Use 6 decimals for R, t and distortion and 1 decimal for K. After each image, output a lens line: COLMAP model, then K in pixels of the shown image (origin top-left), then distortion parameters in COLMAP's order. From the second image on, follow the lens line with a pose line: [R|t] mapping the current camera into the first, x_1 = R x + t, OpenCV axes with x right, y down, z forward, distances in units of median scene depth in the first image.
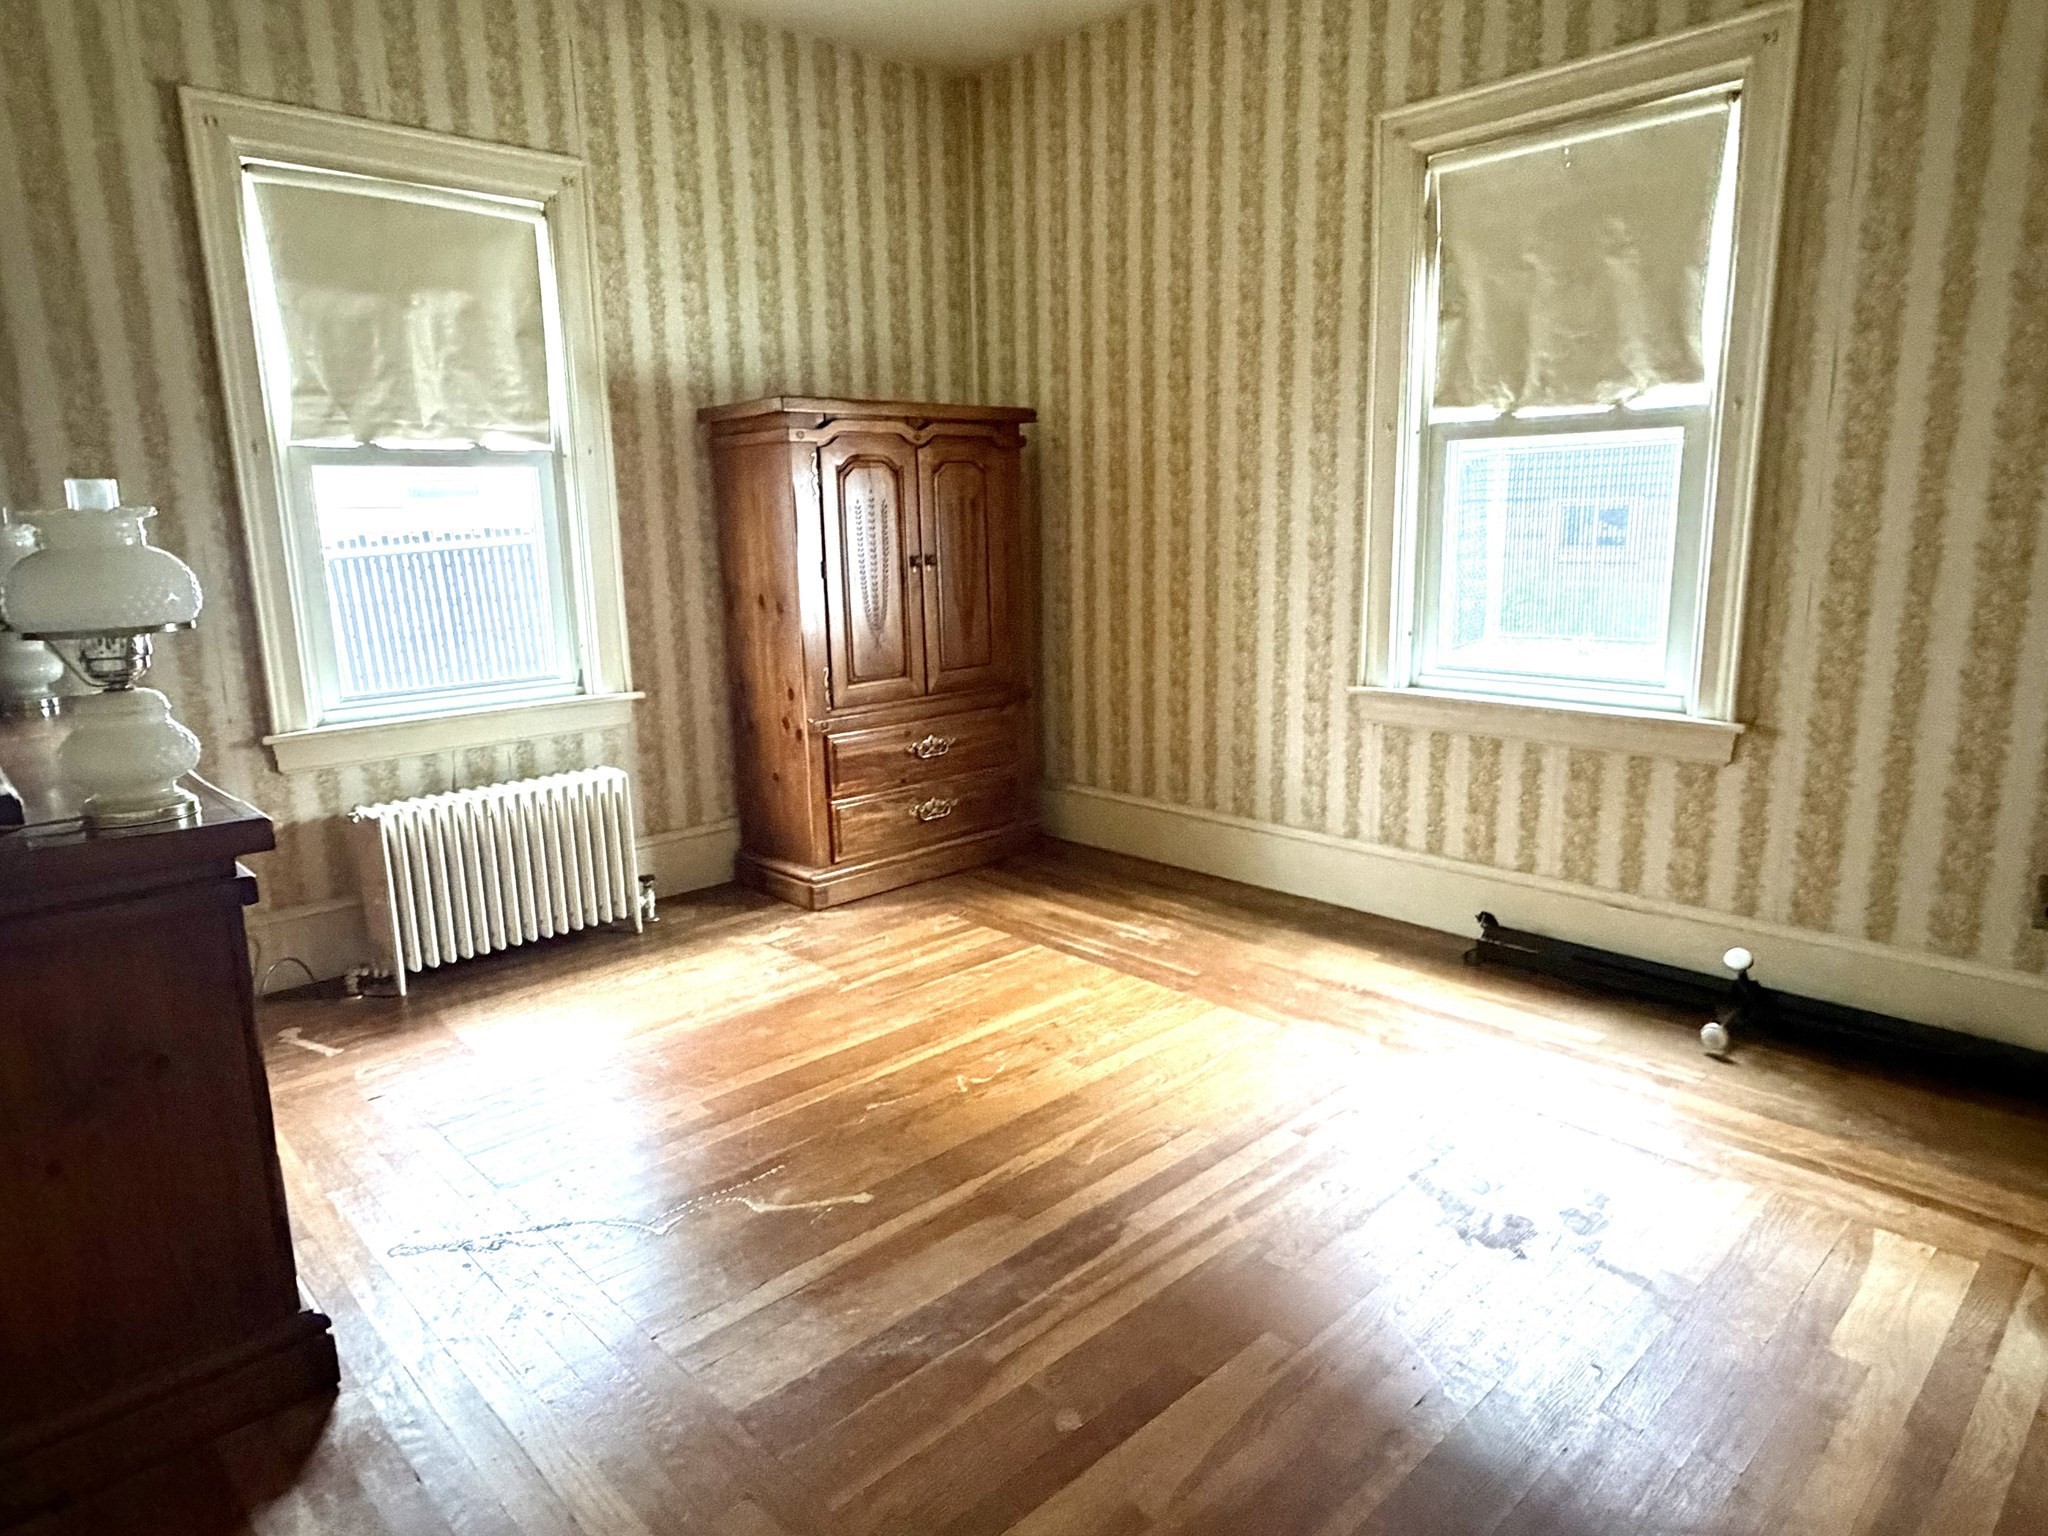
lens RADIAL K [[1248.9, 0, 1018.7], [0, 1248.9, 766.1], [0, 0, 1]] dist [-0.000346, 0.001616]
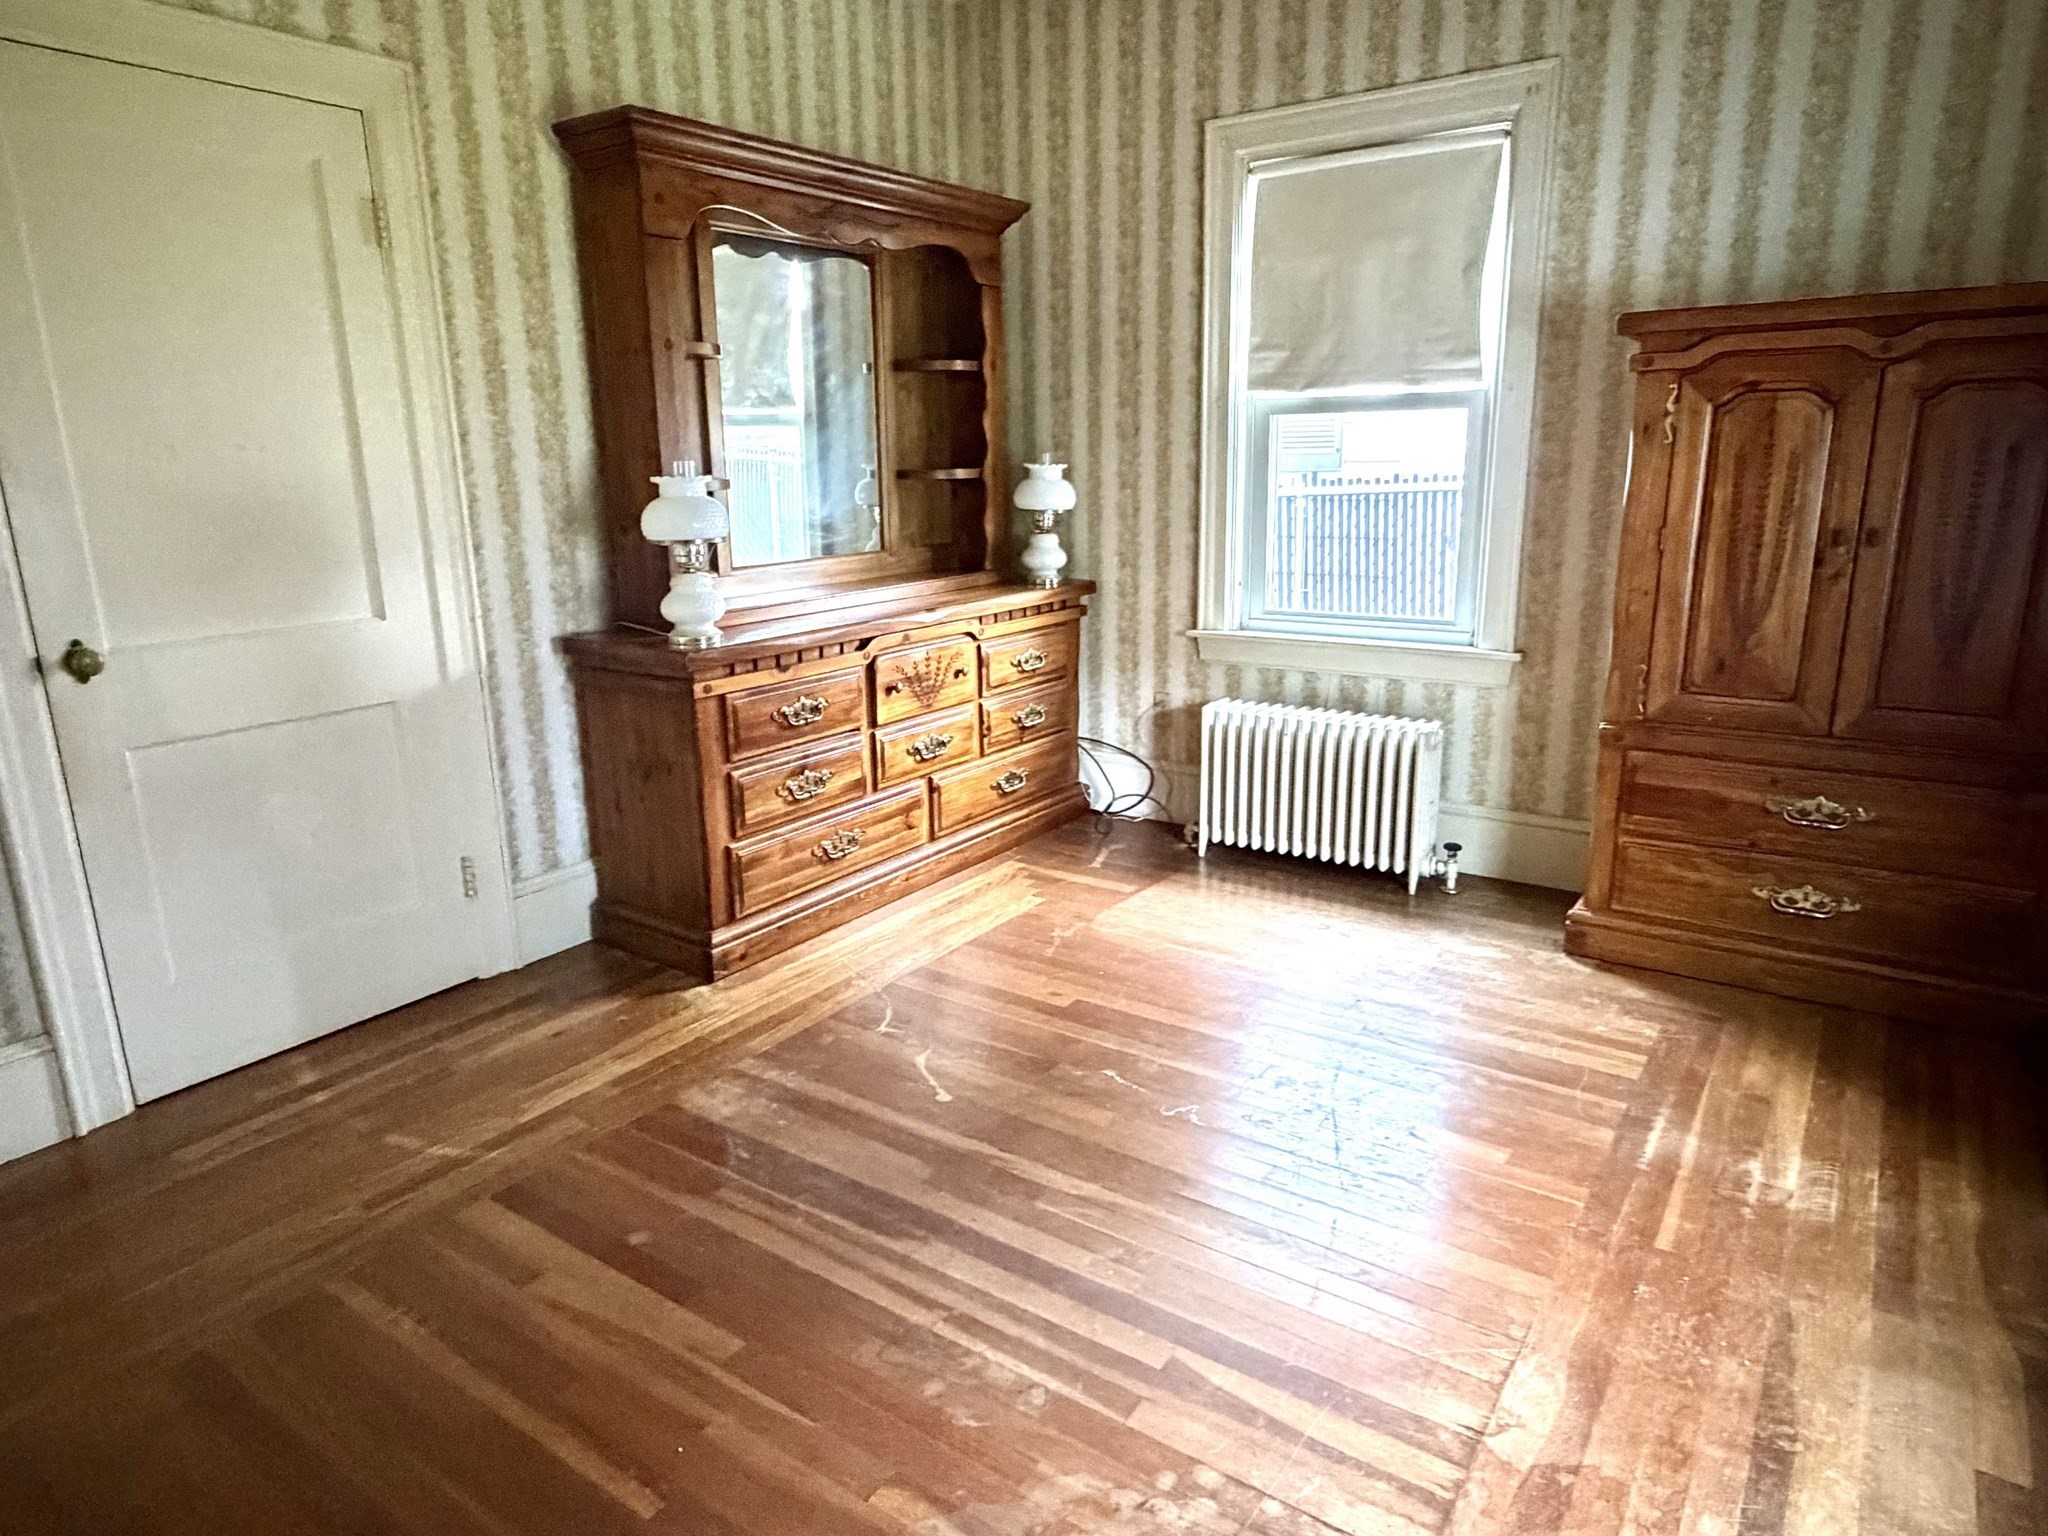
lens RADIAL K [[1248.9, 0, 1005.0], [0, 1248.9, 765.6], [0, 0, 1]] dist [-0.000346, 0.001616]
pose [[0.192418, 0.258763, -0.946582, 0.549938], [-0.180588, 0.957470, 0.225030, -0.128875], [0.964553, 0.127641, 0.230964, 0.472612]]
